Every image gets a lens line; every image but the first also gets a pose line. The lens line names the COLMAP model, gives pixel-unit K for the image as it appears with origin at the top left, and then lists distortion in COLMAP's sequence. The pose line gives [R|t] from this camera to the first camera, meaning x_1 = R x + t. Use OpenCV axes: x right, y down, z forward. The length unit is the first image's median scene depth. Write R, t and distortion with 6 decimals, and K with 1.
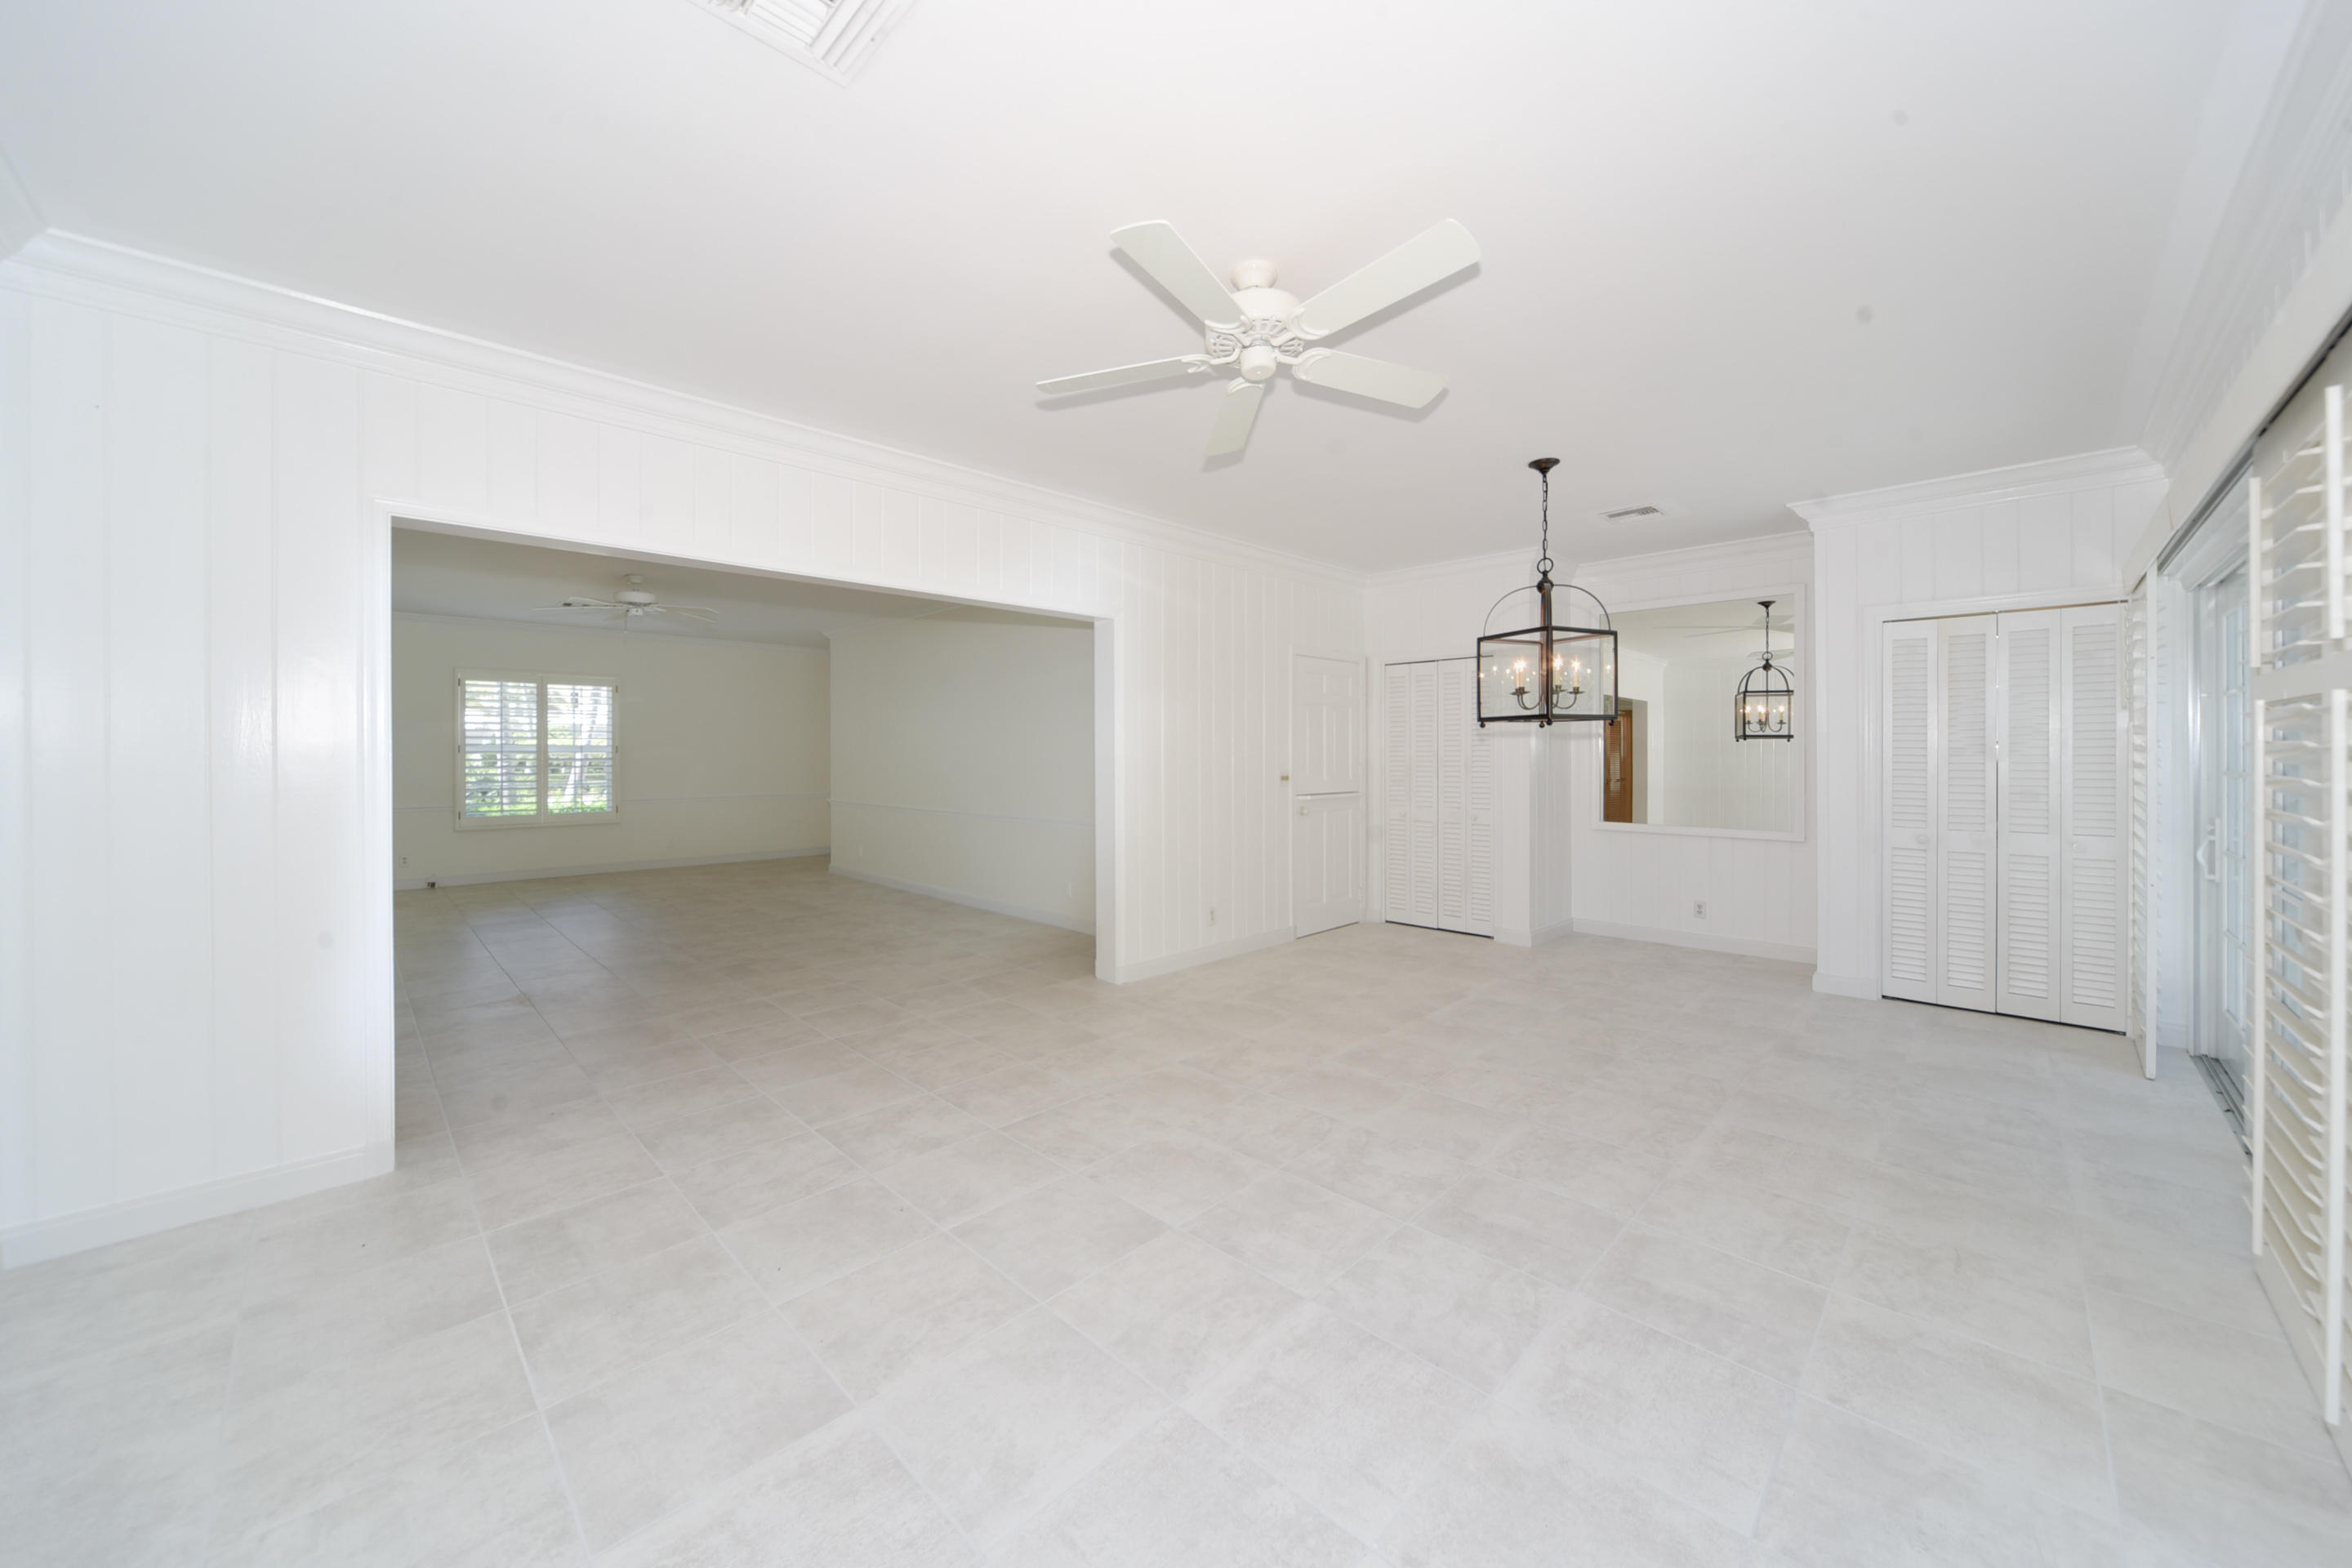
lens RADIAL K [[827.3, 0, 1215.2], [0, 827.3, 749.4], [0, 0, 1]] dist [-0.008216, -0.000034]
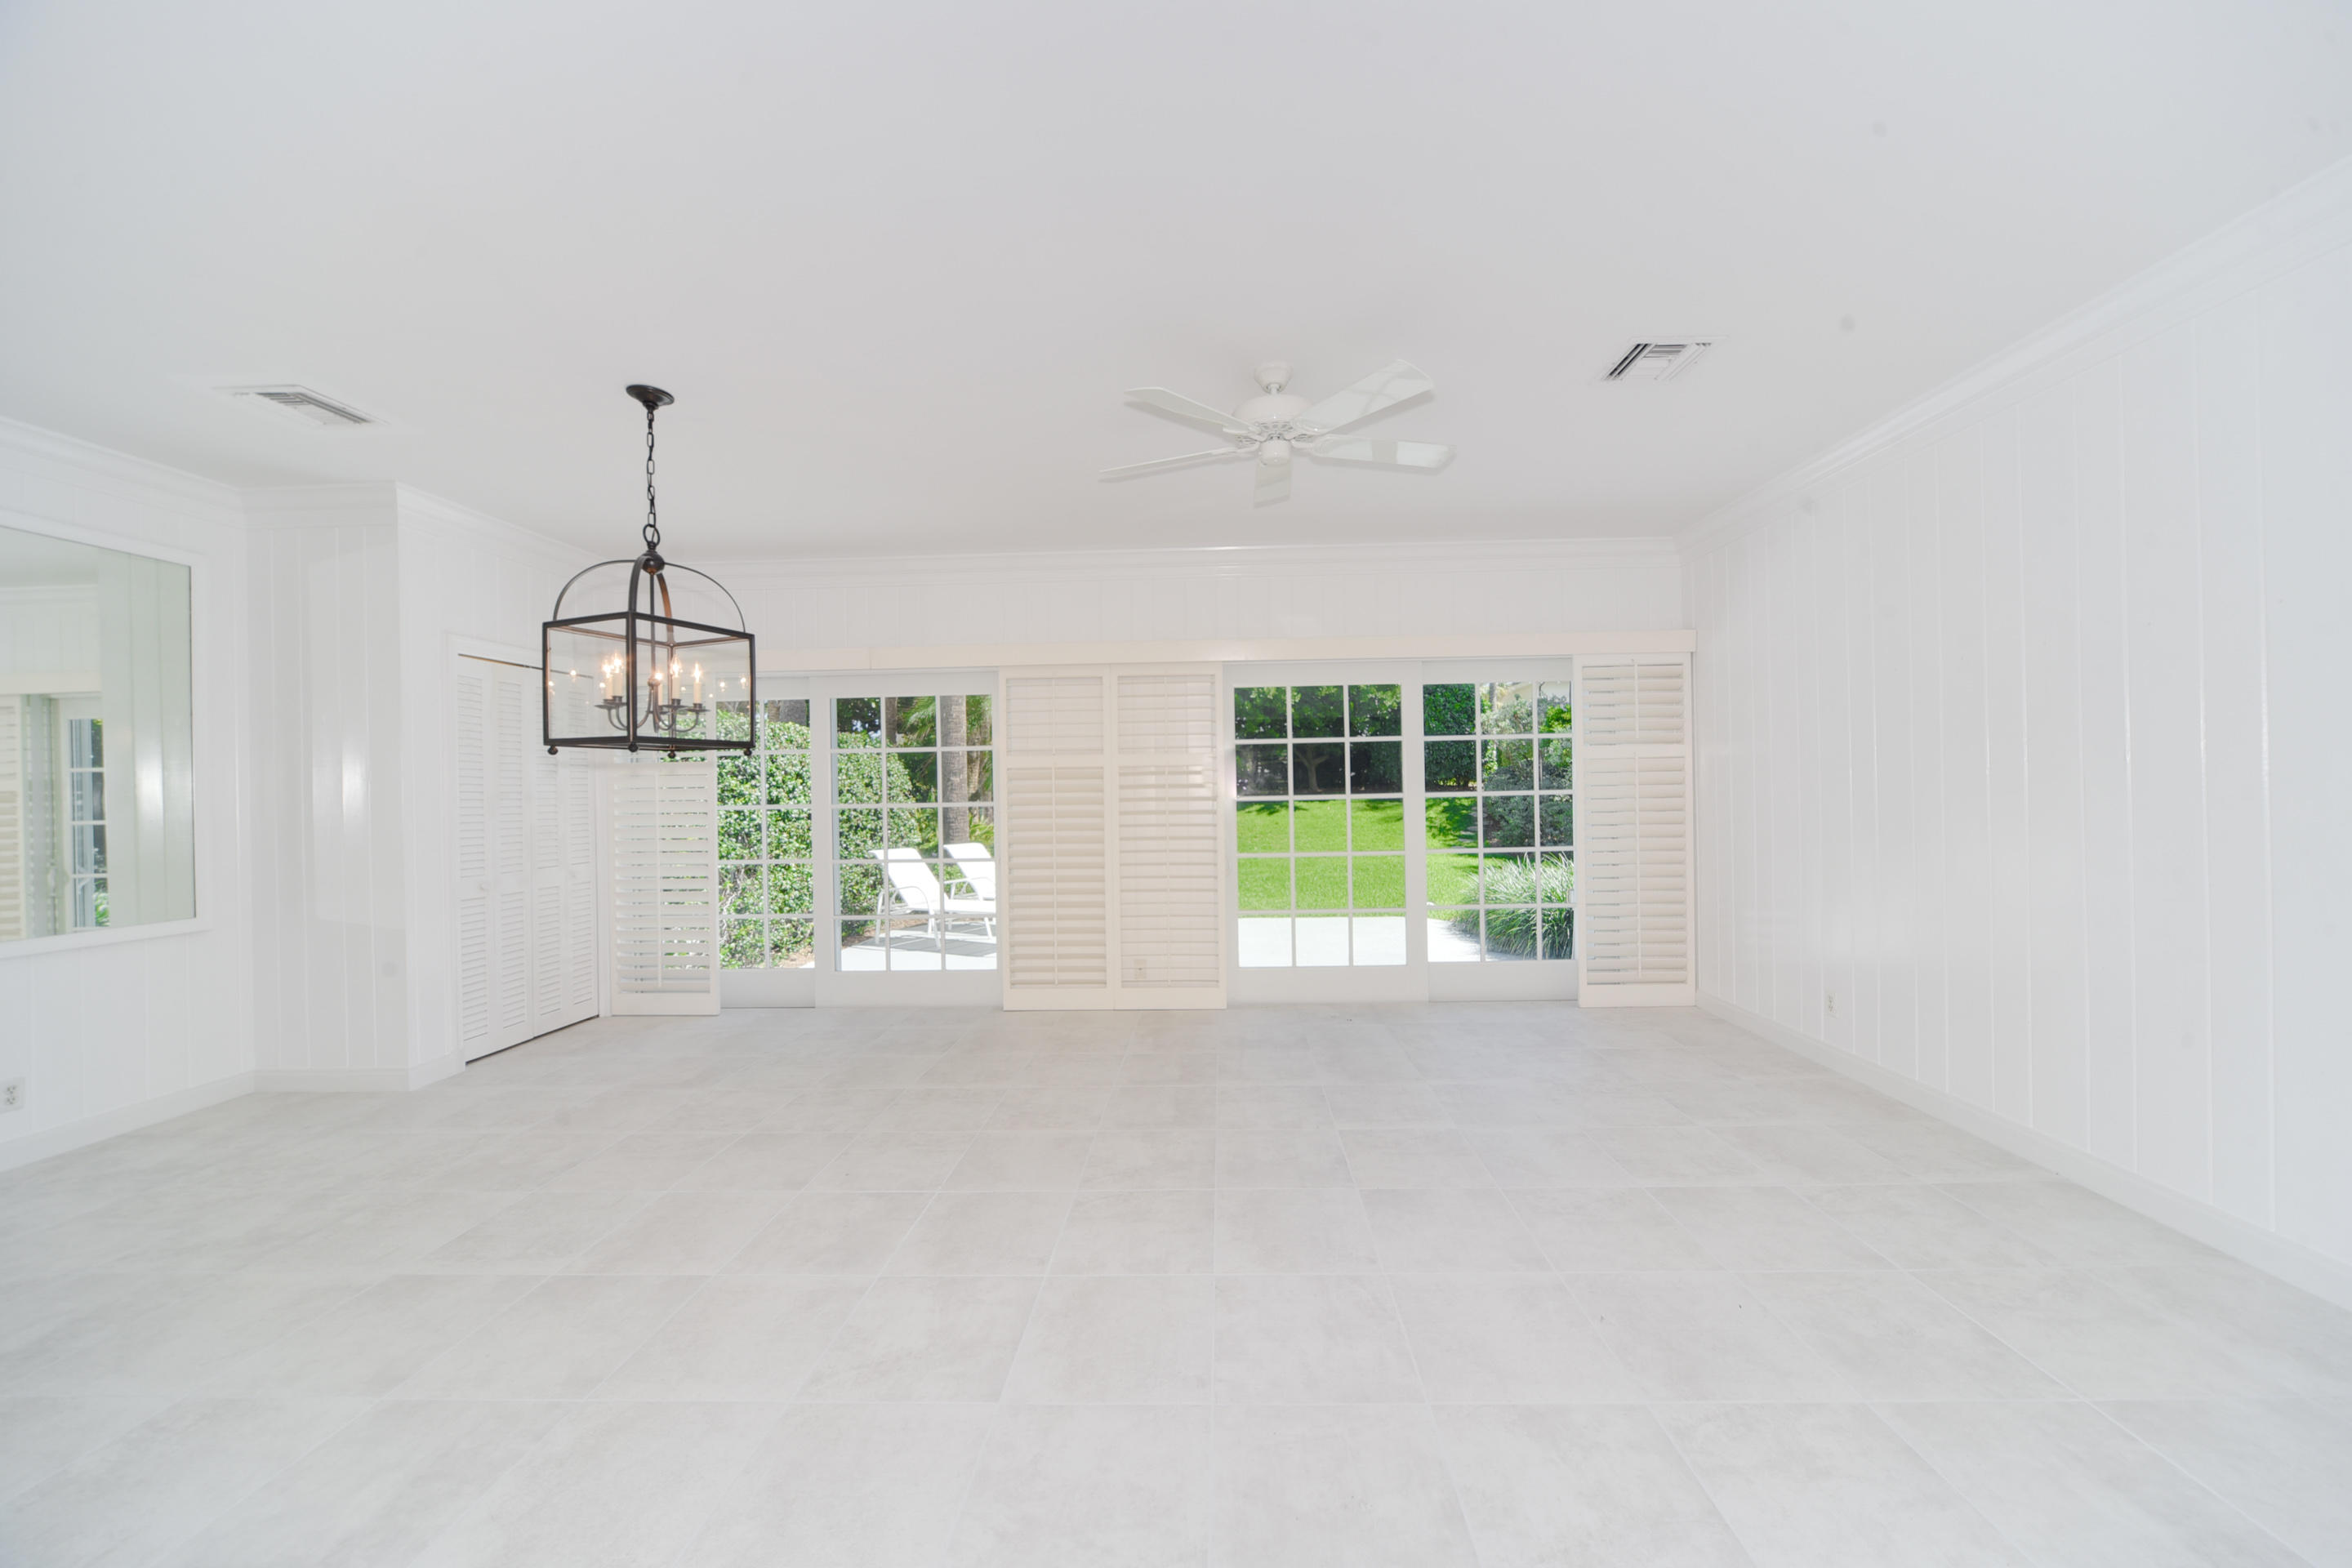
lens RADIAL K [[806.8, 0, 1176.0], [0, 806.8, 784.0], [0, 0, 1]] dist [-0.002031, -0.000158]
pose [[-0.632898, 0.017218, 0.774043, -0.441037], [0.013469, 0.999846, -0.011227, 0.011952], [-0.774118, 0.003320, -0.633033, 1.091645]]
